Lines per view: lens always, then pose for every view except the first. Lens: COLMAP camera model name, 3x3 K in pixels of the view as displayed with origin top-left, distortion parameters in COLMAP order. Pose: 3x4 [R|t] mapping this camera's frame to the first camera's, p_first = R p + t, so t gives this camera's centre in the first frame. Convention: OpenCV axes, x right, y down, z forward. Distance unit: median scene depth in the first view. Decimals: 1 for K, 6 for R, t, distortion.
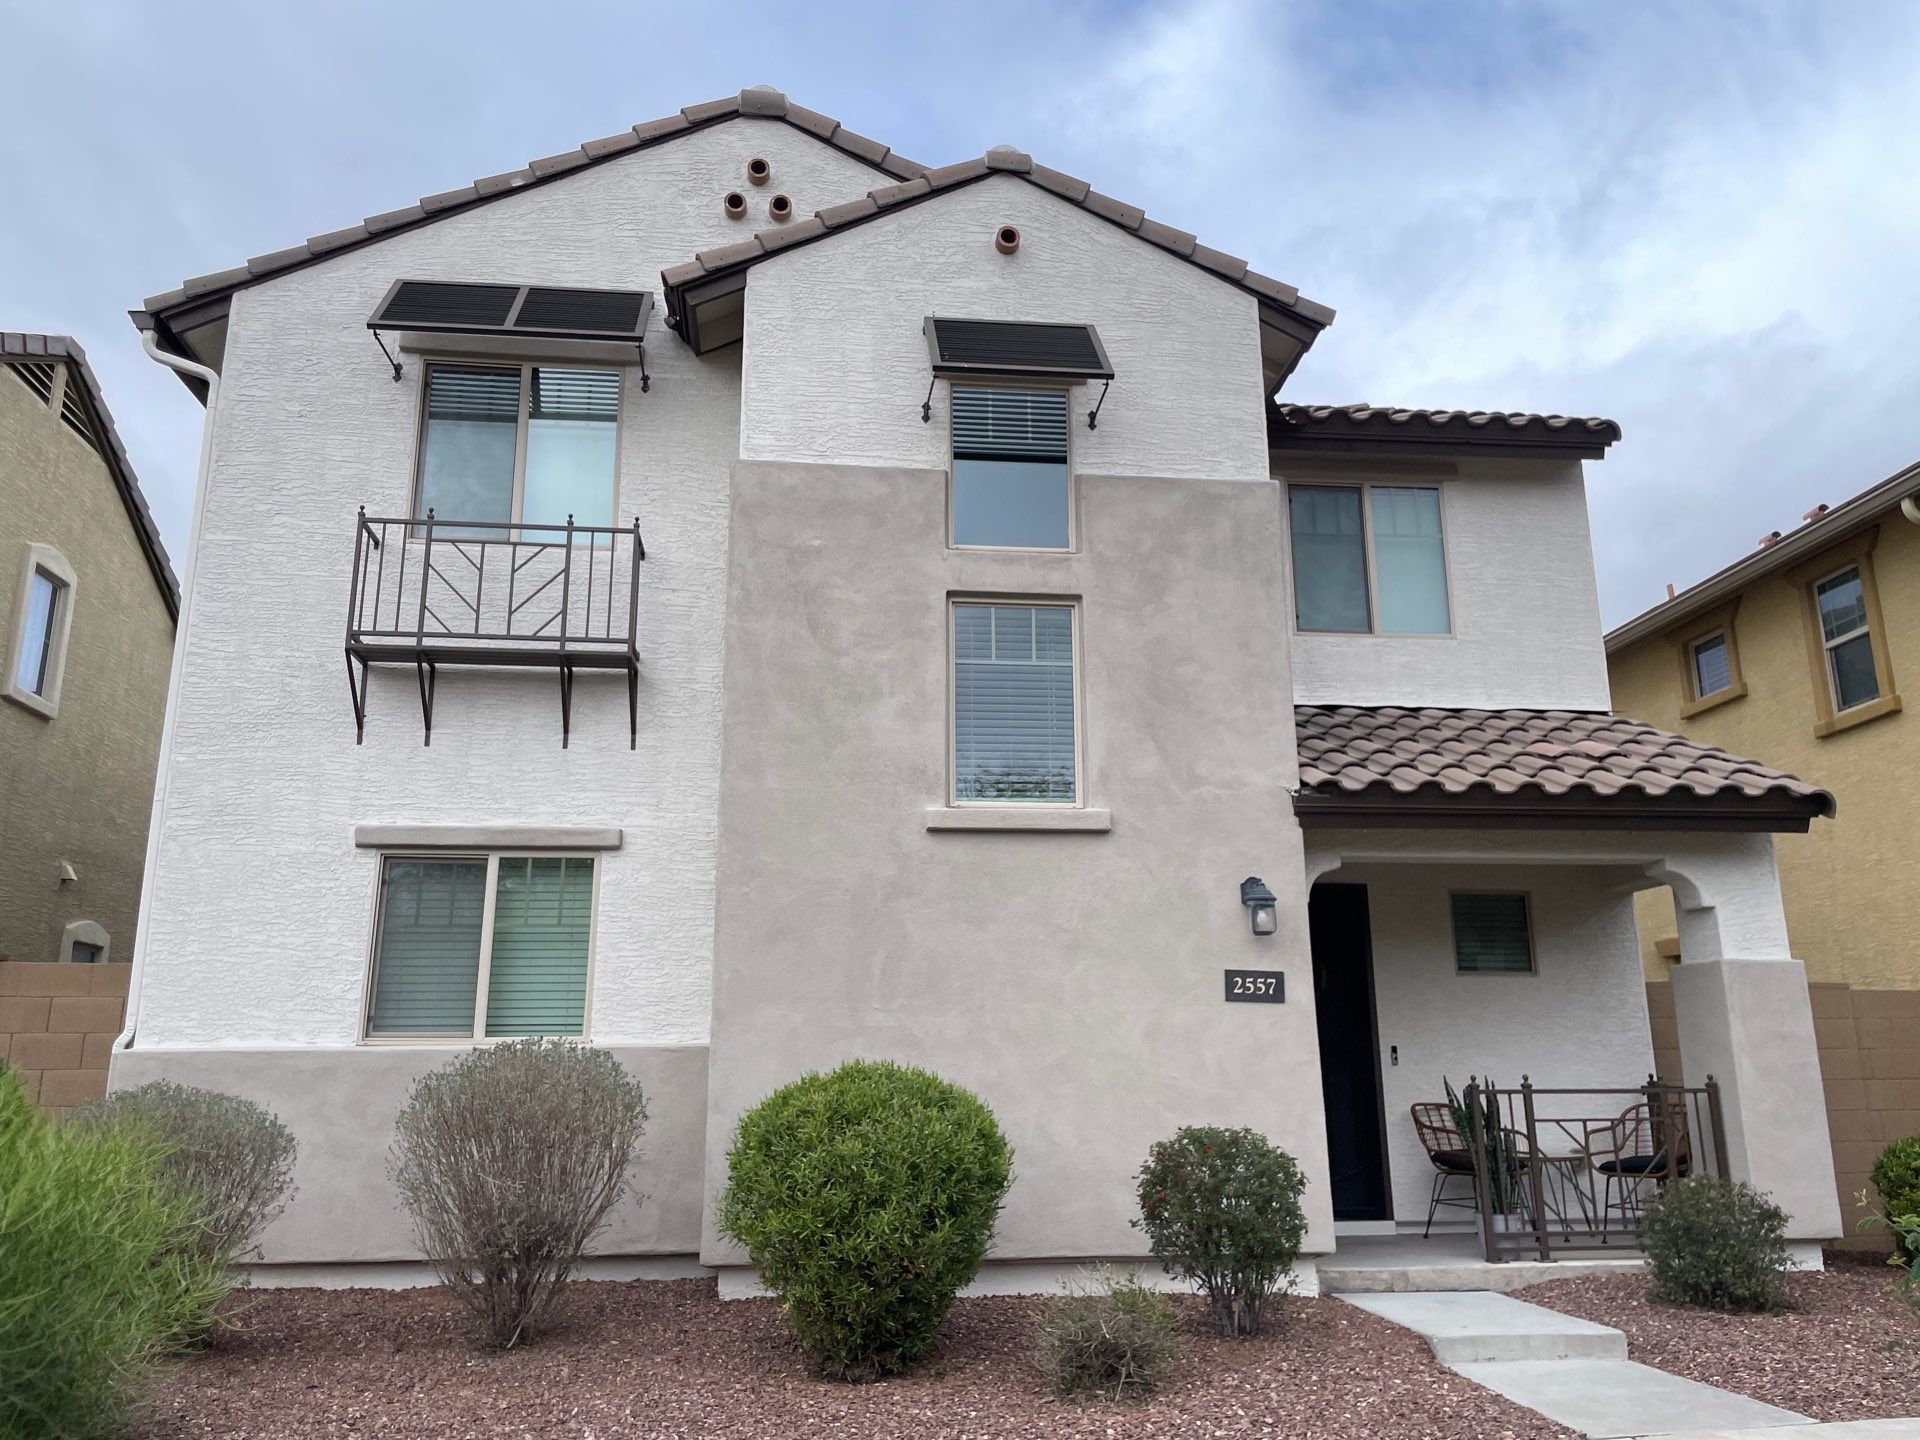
lens RADIAL K [[1446.6, 0, 960.0], [0, 1446.6, 720.0], [0, 0, 1]] dist [0.093661, -0.126320]
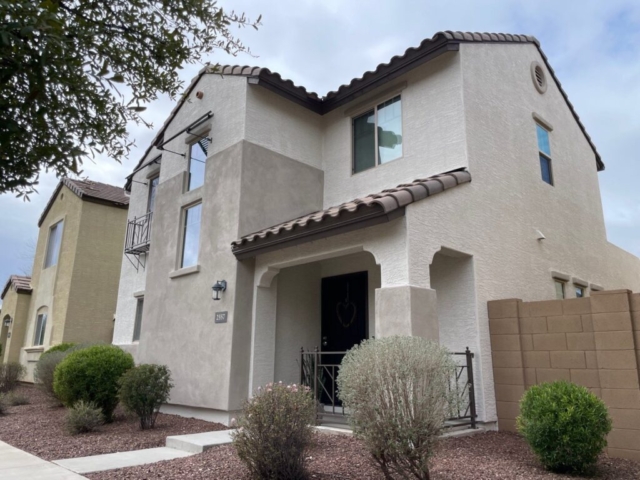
lens RADIAL K [[482.2, 0, 320.0], [0, 482.2, 240.0], [0, 0, 1]] dist [0.093661, -0.126320]
pose [[0.607223, -0.182609, -0.773262, 1.069906], [0.179504, 0.979597, -0.090376, 0.149879], [0.773989, -0.083925, 0.627613, 0.540865]]
